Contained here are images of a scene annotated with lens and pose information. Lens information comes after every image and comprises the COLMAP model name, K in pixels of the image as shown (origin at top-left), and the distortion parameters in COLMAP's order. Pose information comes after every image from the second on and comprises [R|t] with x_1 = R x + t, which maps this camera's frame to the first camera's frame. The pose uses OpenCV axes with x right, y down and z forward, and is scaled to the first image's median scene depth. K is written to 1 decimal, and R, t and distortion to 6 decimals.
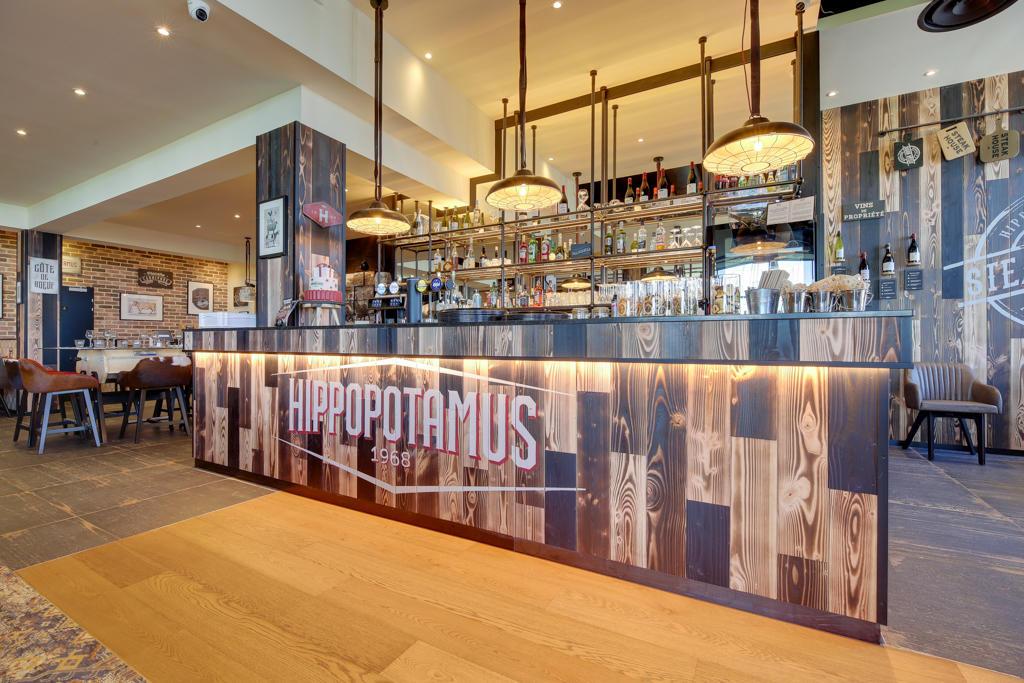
lens RADIAL K [[469.3, 0, 500.2], [0, 469.3, 343.0], [0, 0, 1]] dist [0.001039, 0.000150]
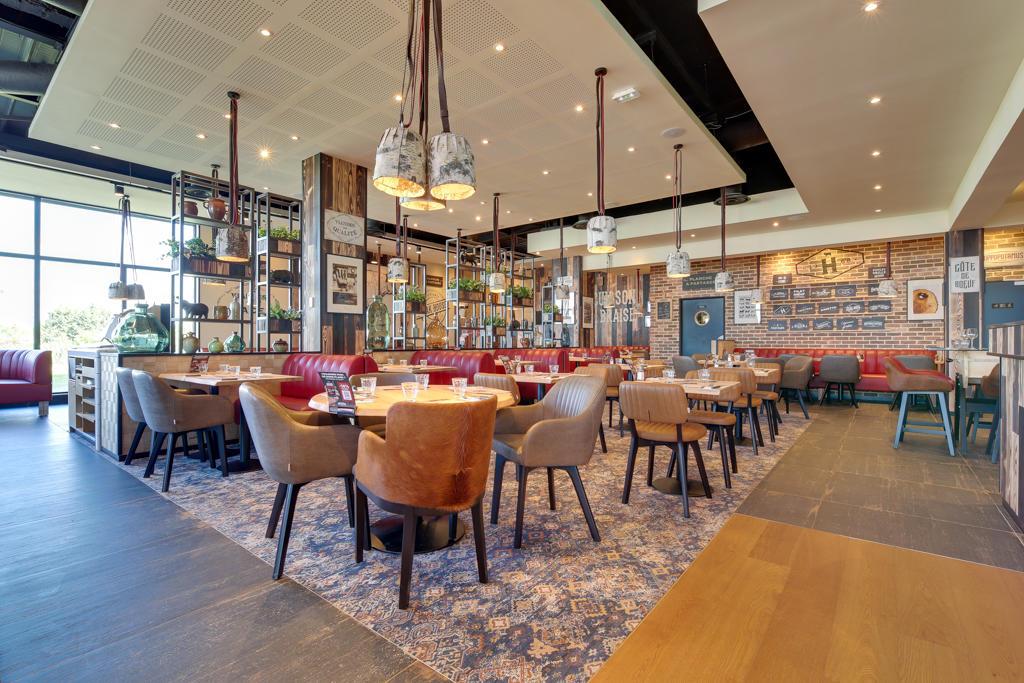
lens RADIAL K [[469.3, 0, 500.2], [0, 469.3, 343.0], [0, 0, 1]] dist [0.001039, 0.000150]
pose [[-0.150121, -0.000720, -0.988667, 0.142746], [-0.000129, 1.000000, -0.000708, 0.000100], [0.988668, 0.000021, -0.150121, 0.194056]]
